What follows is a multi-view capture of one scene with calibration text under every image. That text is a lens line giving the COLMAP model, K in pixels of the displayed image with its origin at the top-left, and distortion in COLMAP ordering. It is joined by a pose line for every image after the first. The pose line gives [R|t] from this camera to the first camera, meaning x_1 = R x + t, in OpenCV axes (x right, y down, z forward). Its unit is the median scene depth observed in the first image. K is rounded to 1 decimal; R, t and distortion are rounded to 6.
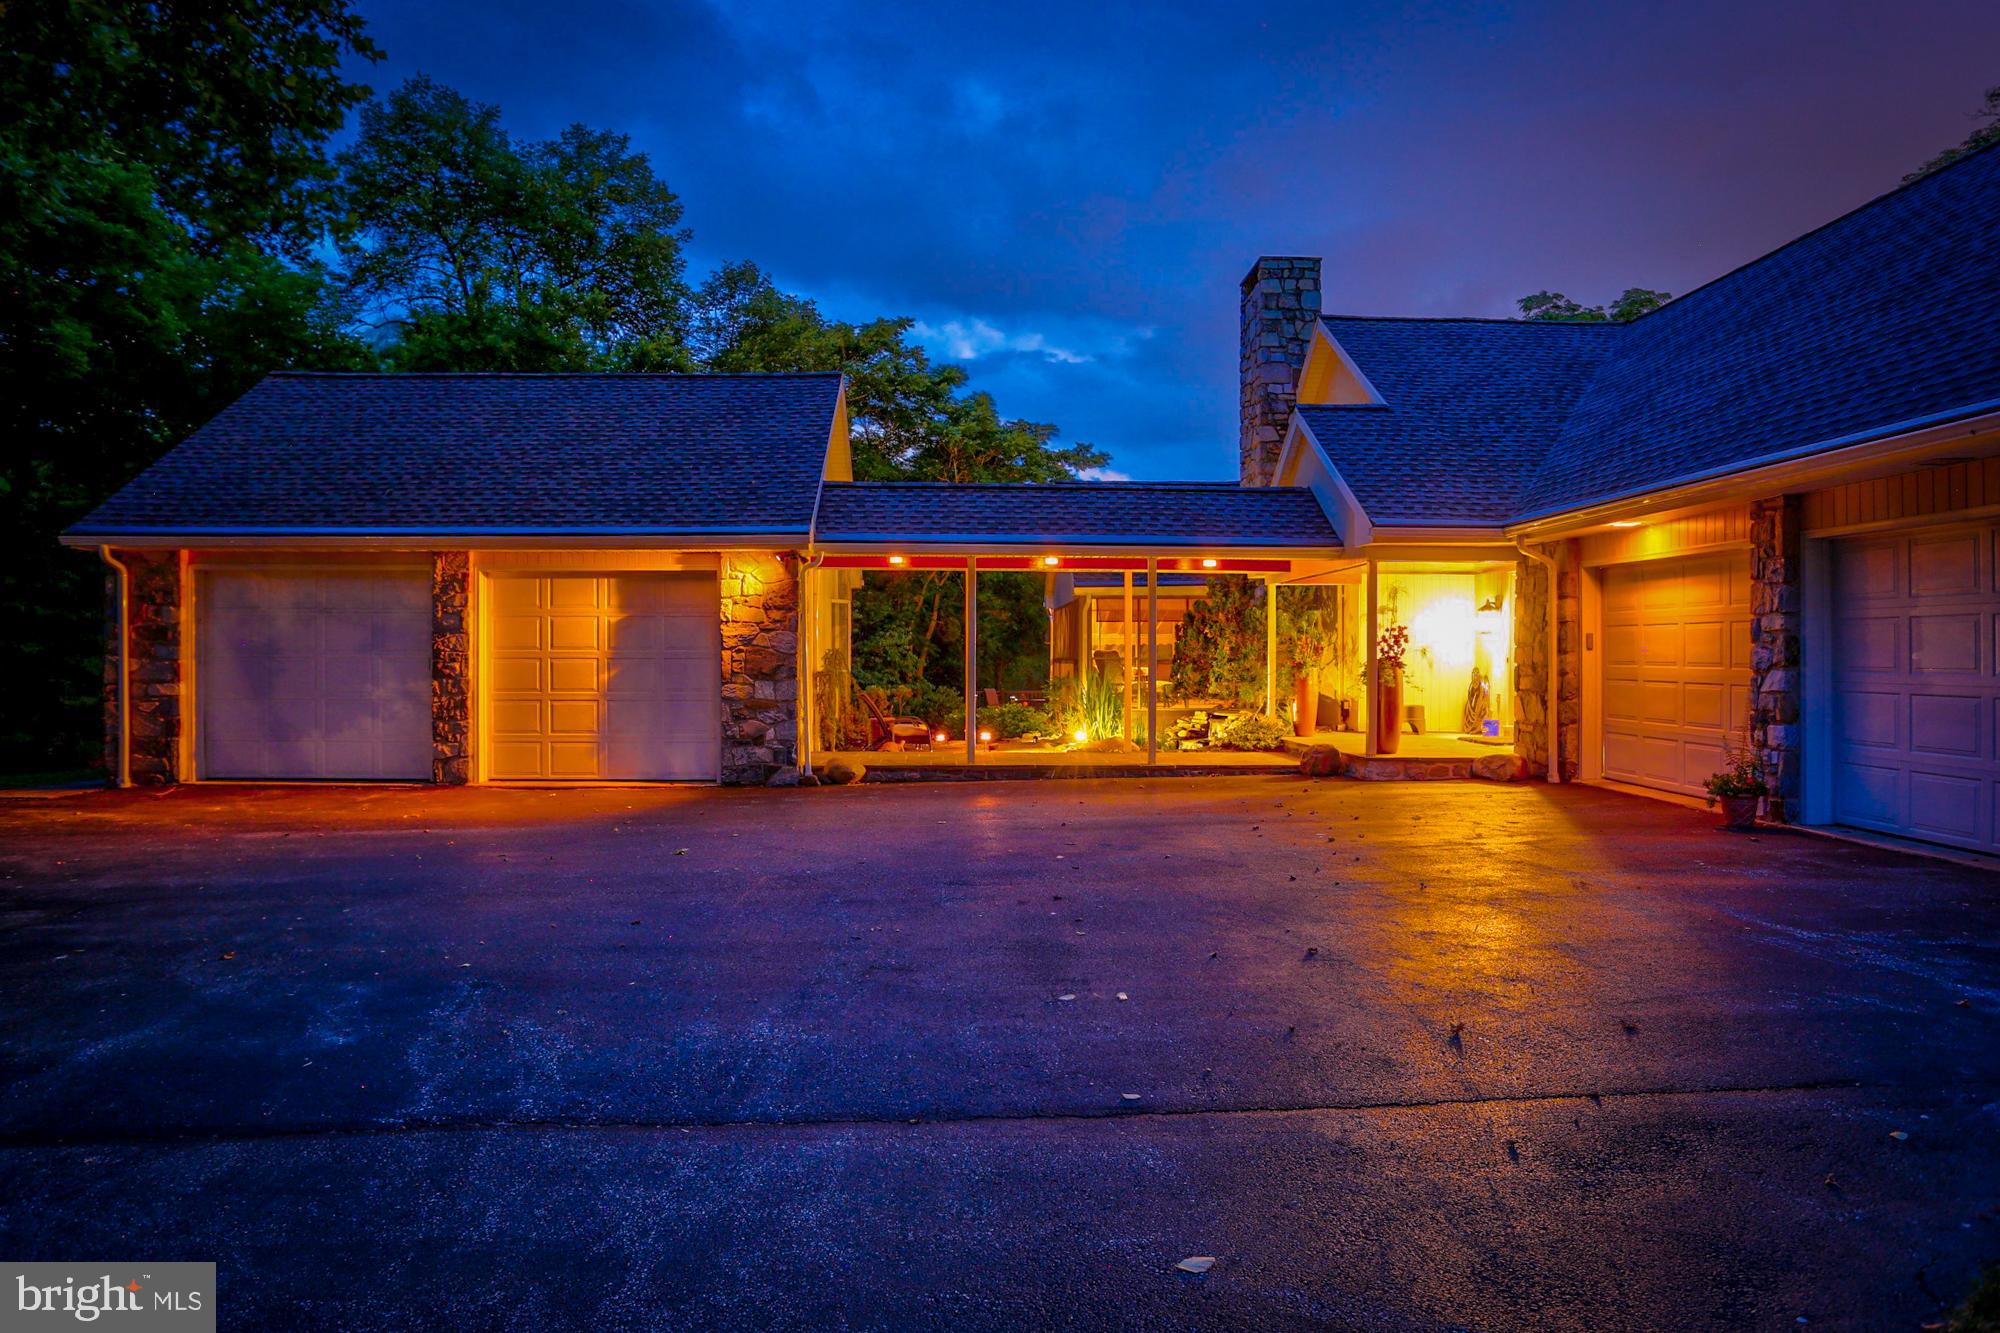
lens RADIAL K [[1213.7, 0, 1000.0], [0, 1213.7, 666.5], [0, 0, 1]] dist [-0.030325, 0.004929]
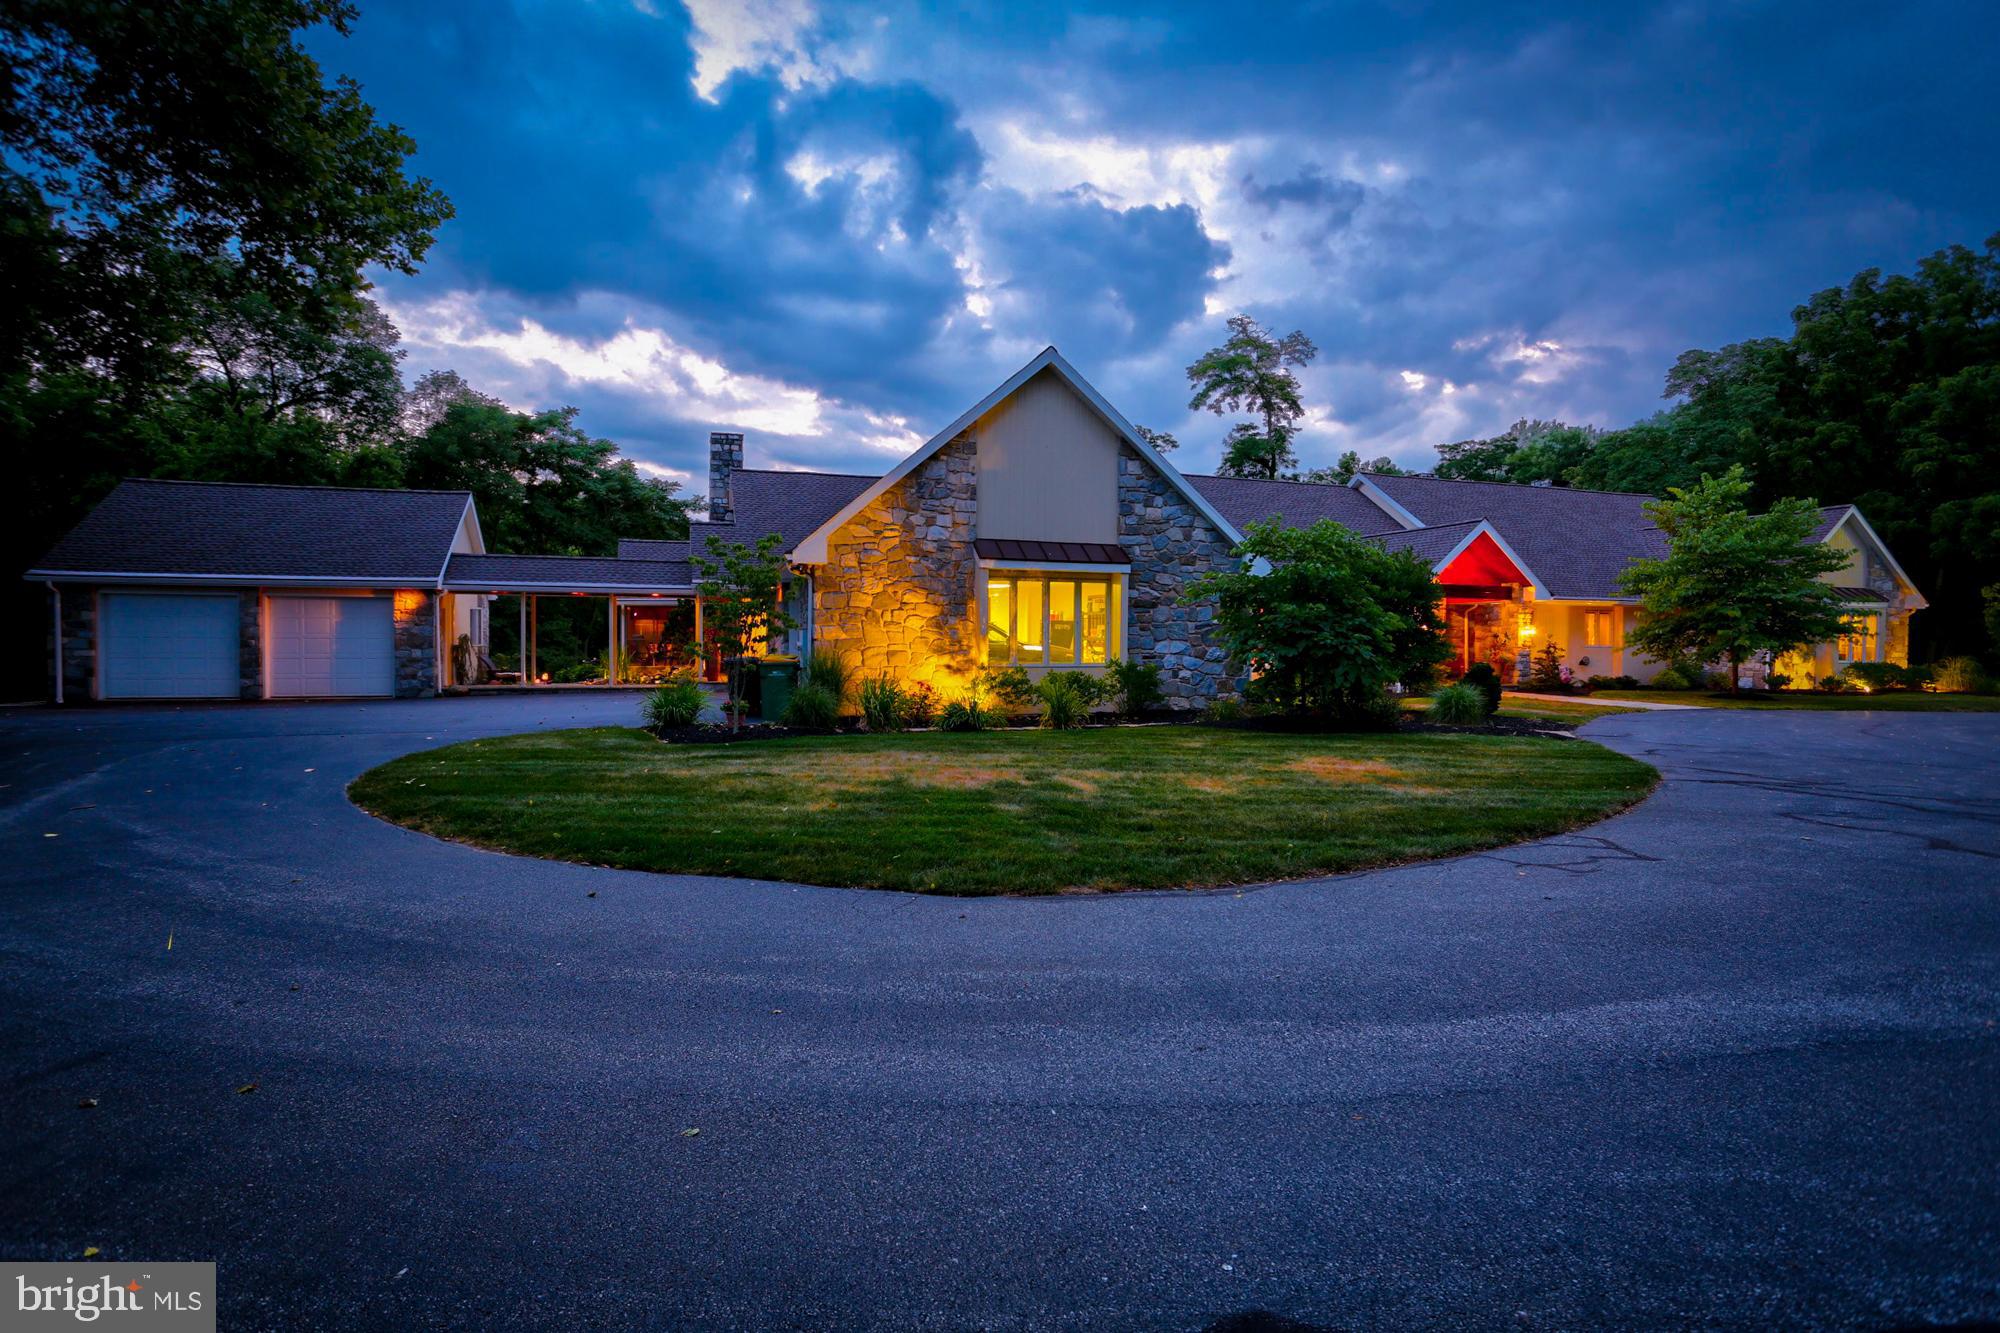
lens RADIAL K [[993.1, 0, 1000.4], [0, 993.1, 670.6], [0, 0, 1]] dist [-0.076824, 0.041998]
pose [[0.962651, -0.004161, 0.270713, 0.335407], [-0.002031, 0.999743, 0.022587, 0.009575], [-0.270737, -0.022293, 0.962395, -0.937177]]
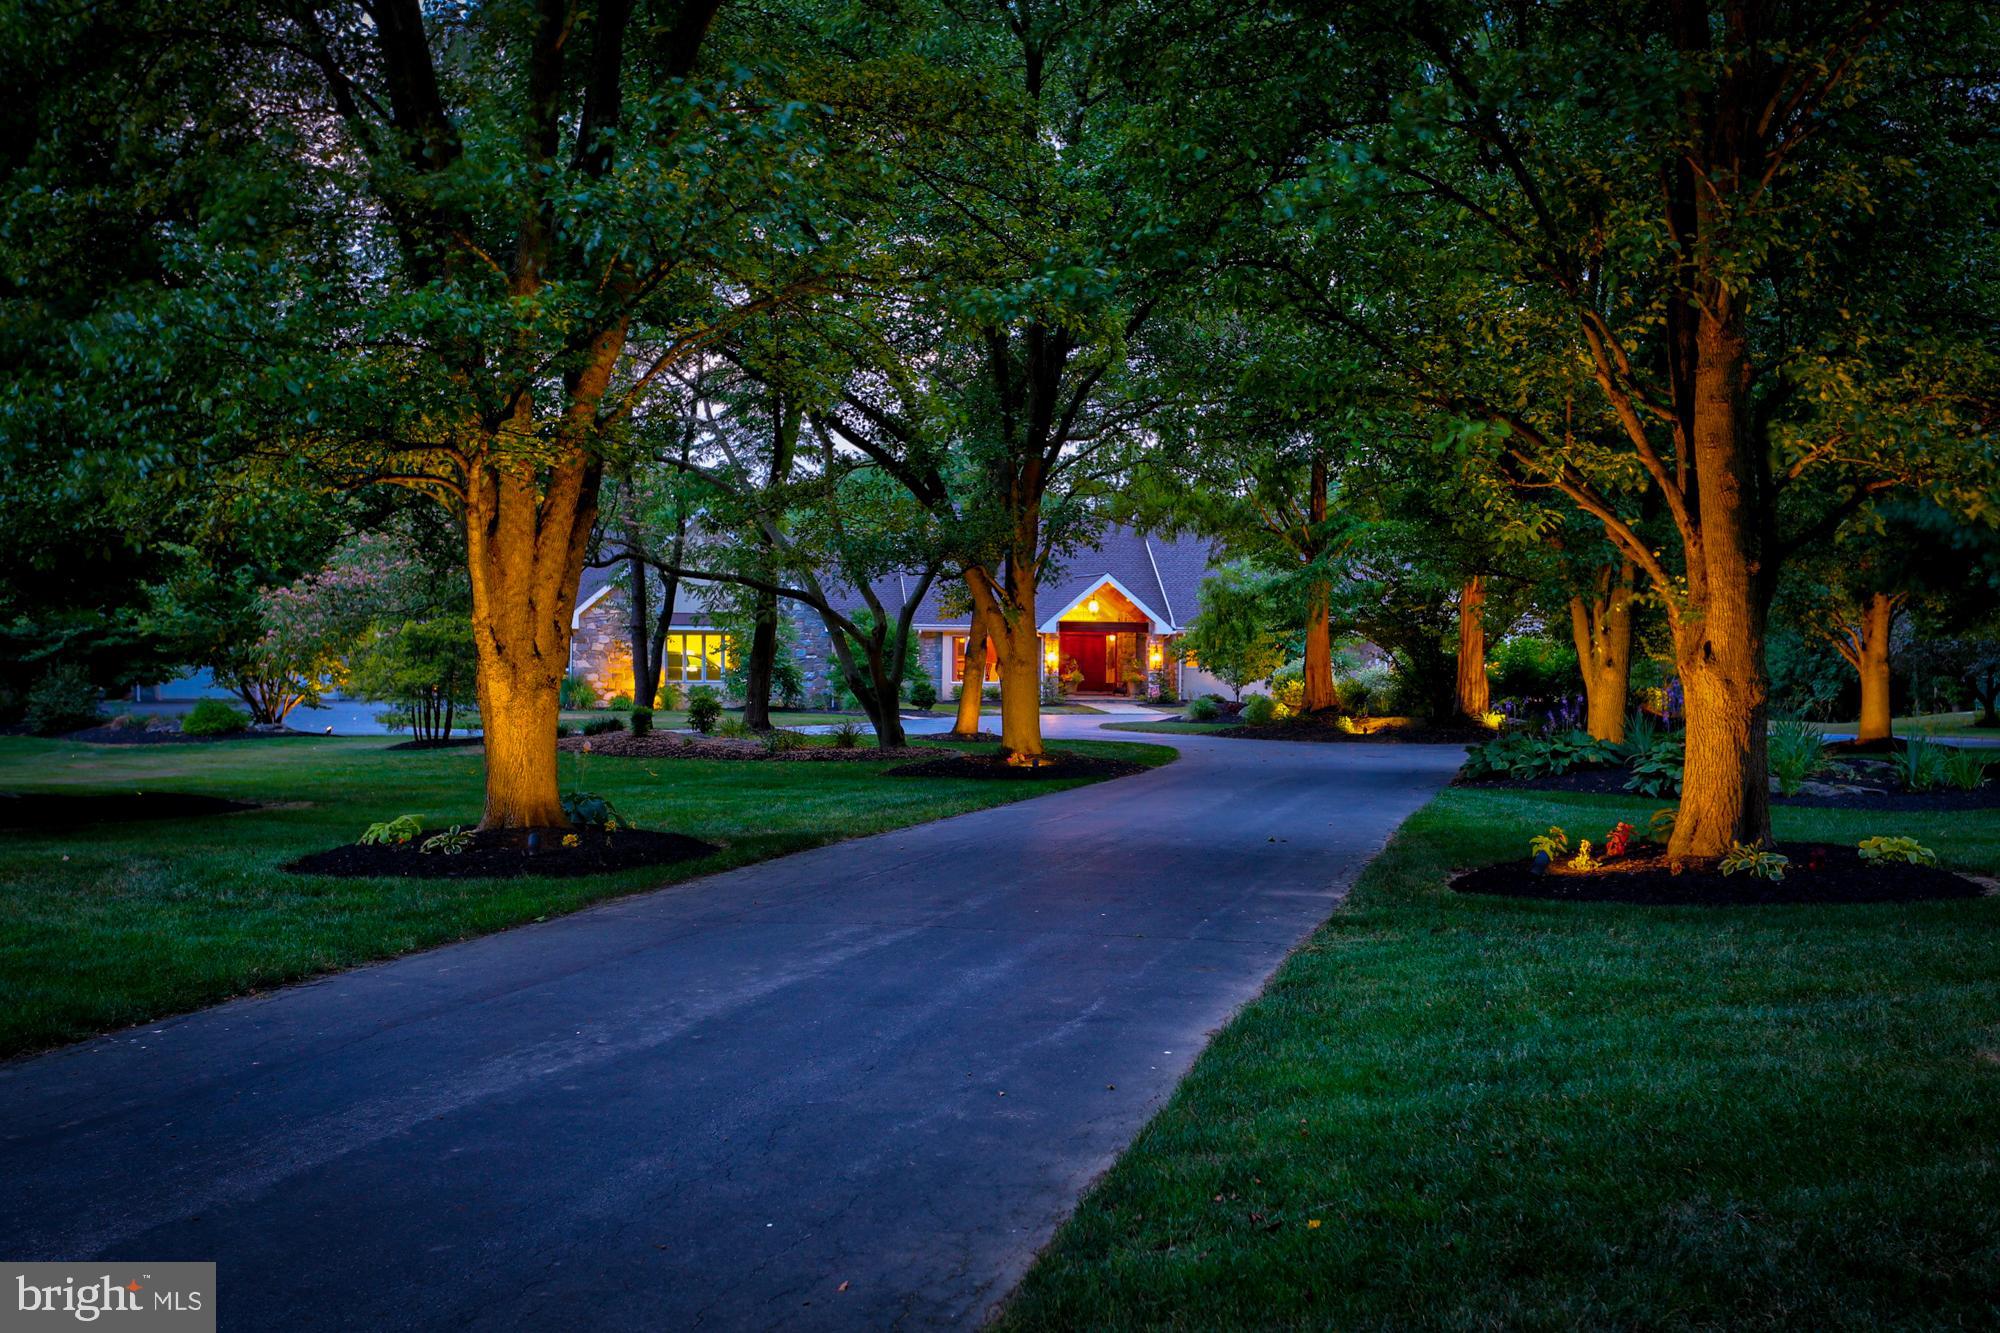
lens RADIAL K [[2151.5, 0, 1000.0], [0, 2151.5, 666.5], [0, 0, 1]] dist [0.018623, -0.000133]
pose [[0.994633, 0.004585, 0.103362, 0.906499], [-0.005730, 0.999926, 0.010777, -0.061553], [-0.103305, -0.011311, 0.994585, -4.760356]]
